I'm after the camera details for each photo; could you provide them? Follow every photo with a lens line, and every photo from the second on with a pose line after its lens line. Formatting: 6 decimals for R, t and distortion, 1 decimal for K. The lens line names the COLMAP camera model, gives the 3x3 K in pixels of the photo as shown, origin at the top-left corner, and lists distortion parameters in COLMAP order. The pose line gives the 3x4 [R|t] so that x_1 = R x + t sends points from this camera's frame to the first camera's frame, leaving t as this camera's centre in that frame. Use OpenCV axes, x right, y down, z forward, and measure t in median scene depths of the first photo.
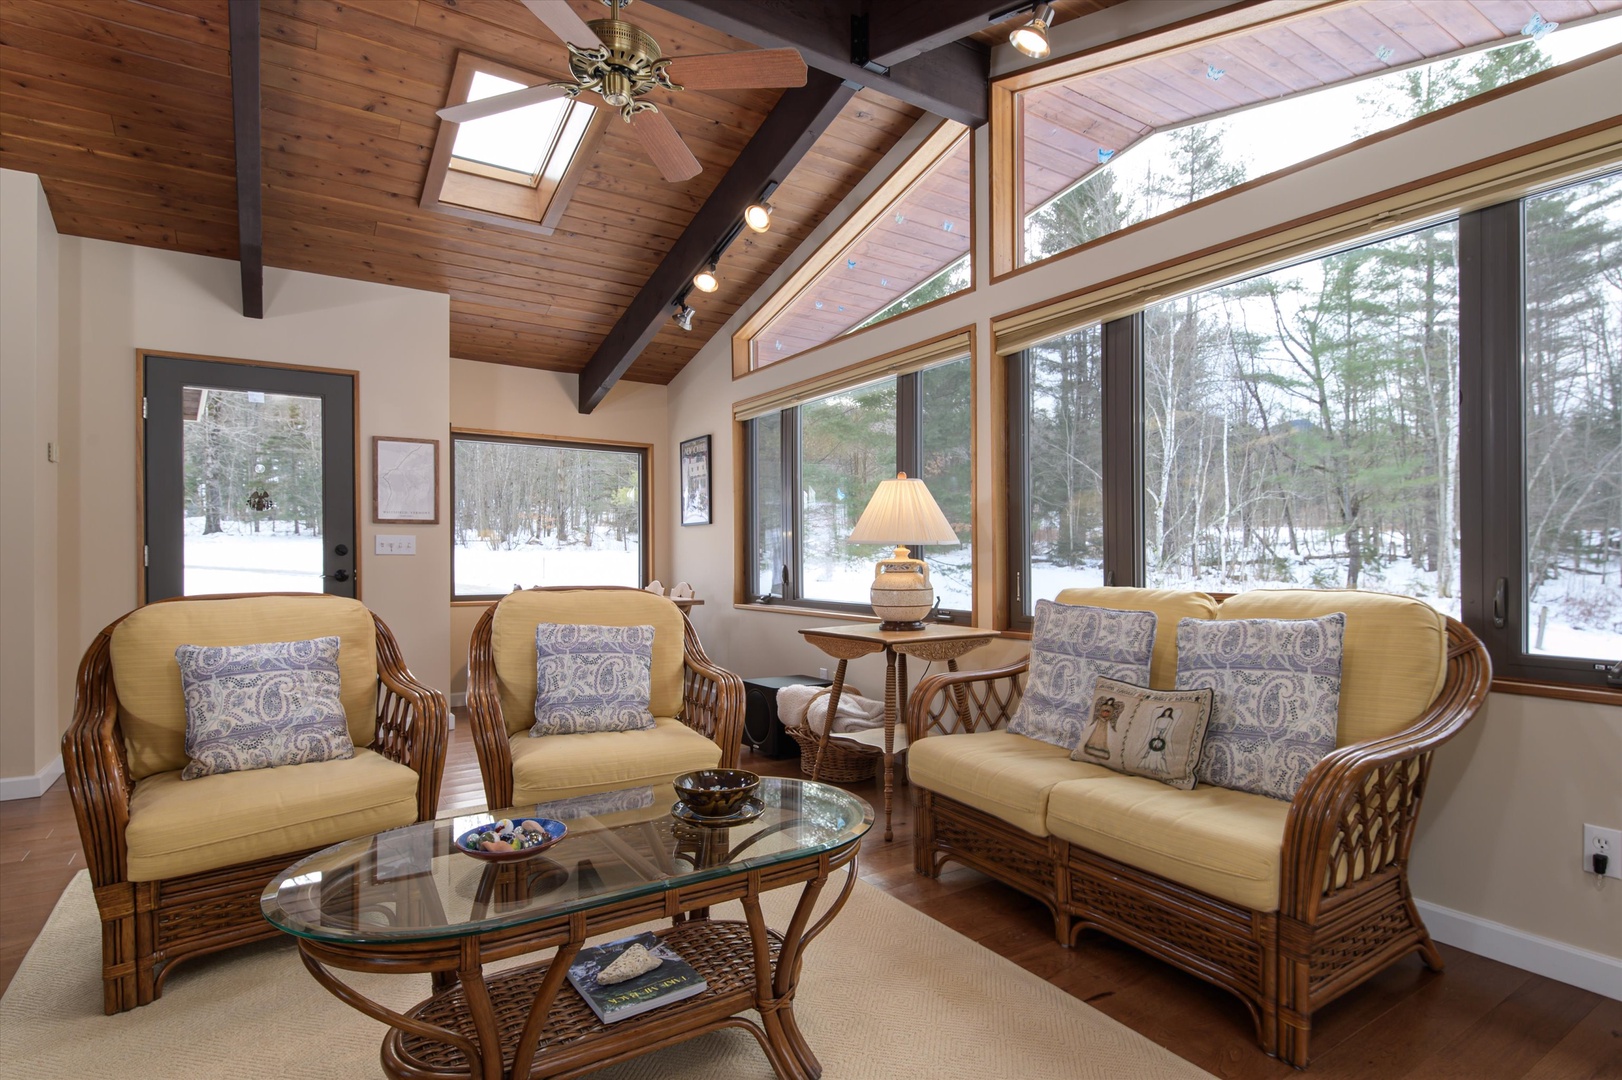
lens RADIAL K [[821.8, 0, 830.9], [0, 821.8, 554.0], [0, 0, 1]] dist [0.003541, -0.007135]
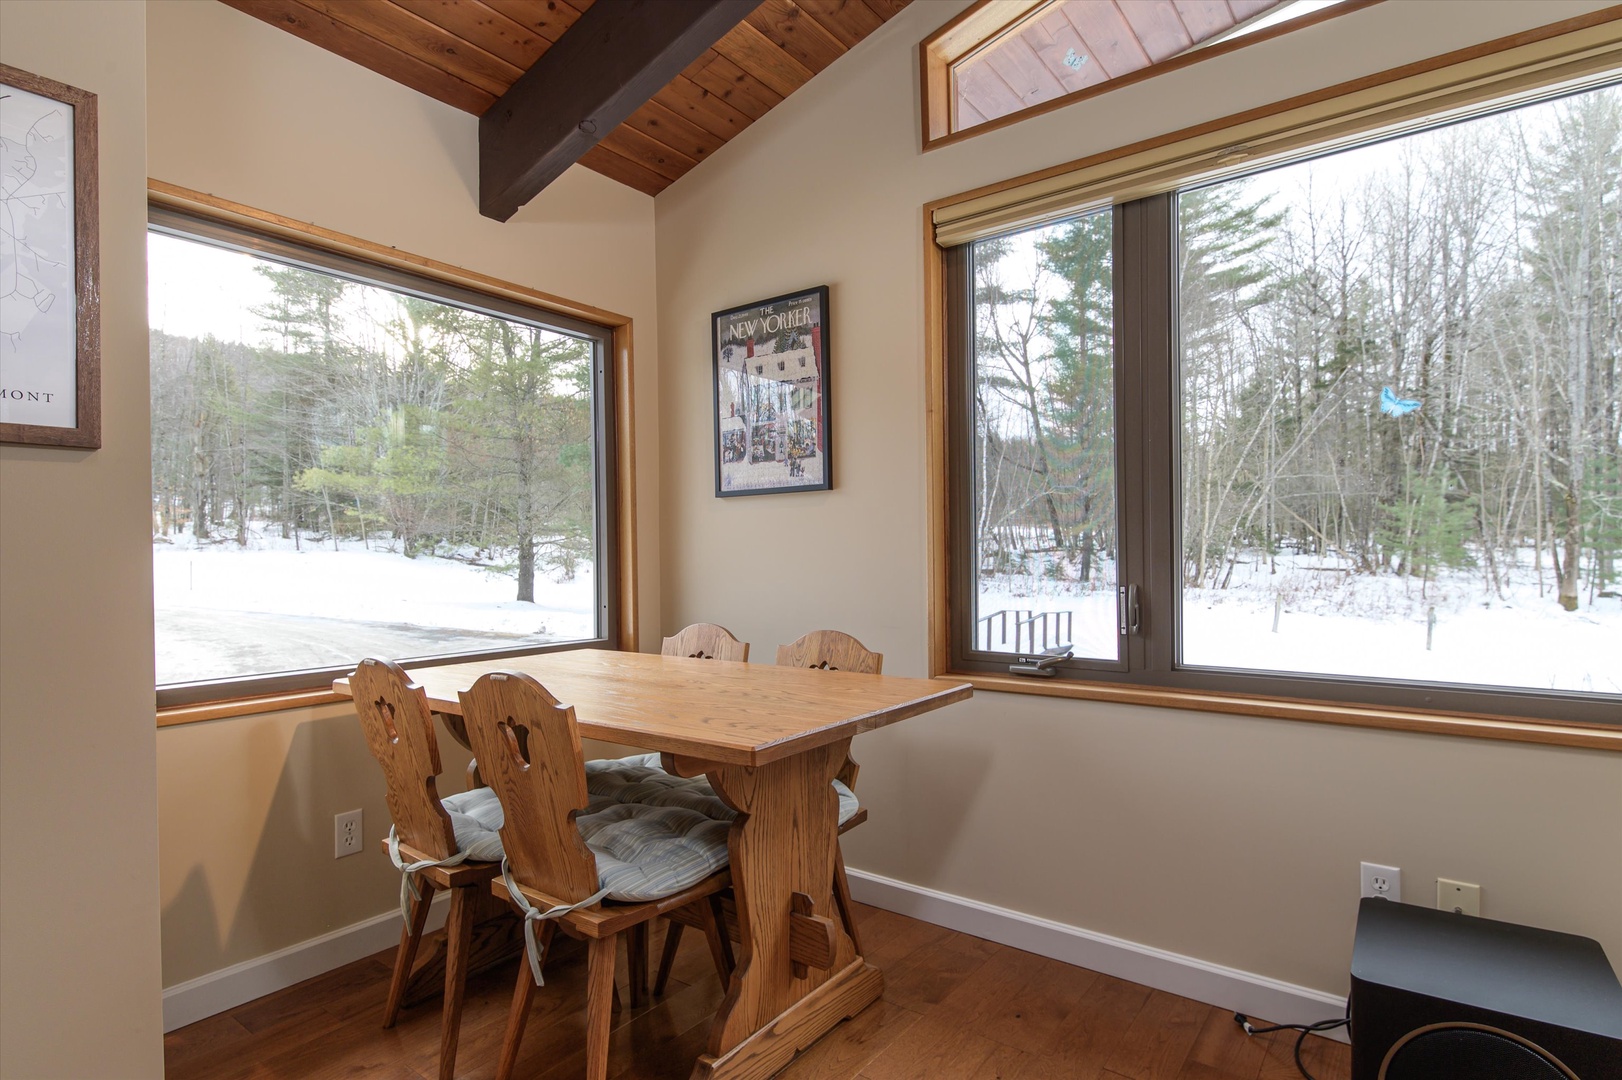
lens RADIAL K [[824.6, 0, 809.7], [0, 824.6, 554.8], [0, 0, 1]] dist [-0.003668, -0.001717]
pose [[0.946783, -0.009281, 0.321738, -0.679063], [0.007661, 0.999951, 0.006301, -0.009642], [-0.321780, -0.003501, 0.946808, 1.321701]]
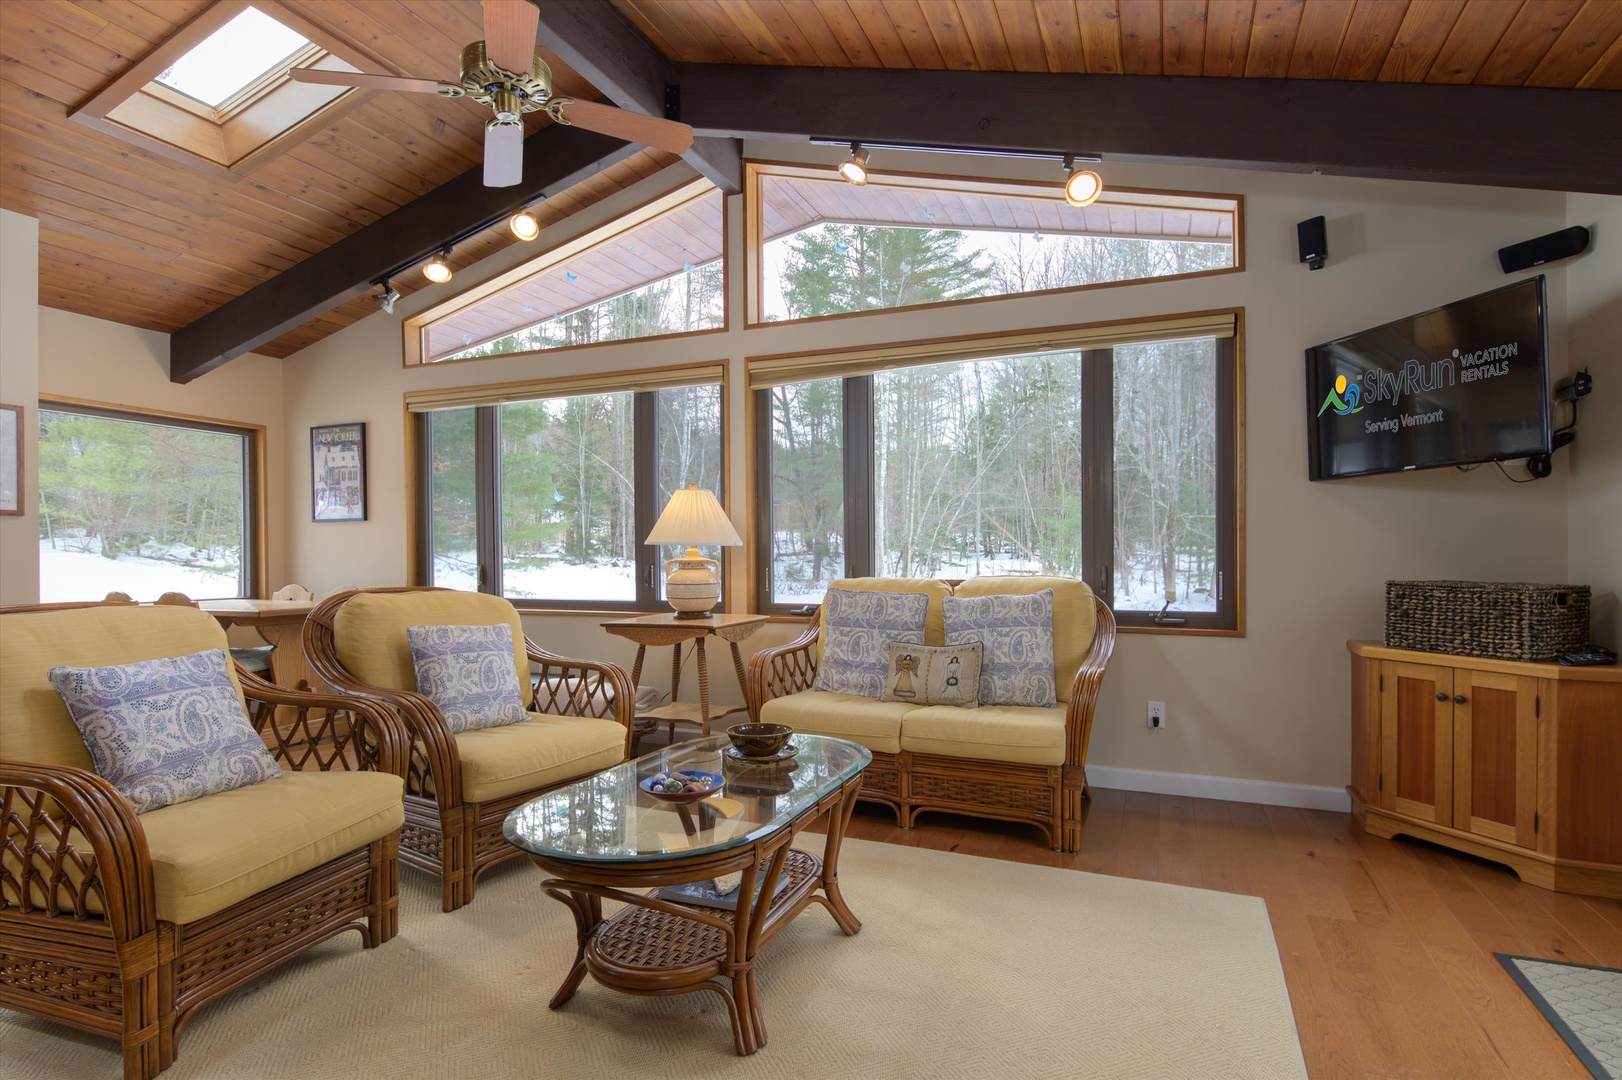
lens RADIAL K [[824.6, 0, 809.7], [0, 824.6, 554.8], [0, 0, 1]] dist [-0.003668, -0.001717]
pose [[0.834086, -0.003443, 0.551623, -0.543193], [0.001741, 0.999992, 0.003608, -0.002360], [-0.551631, -0.002048, 0.834085, -0.083220]]
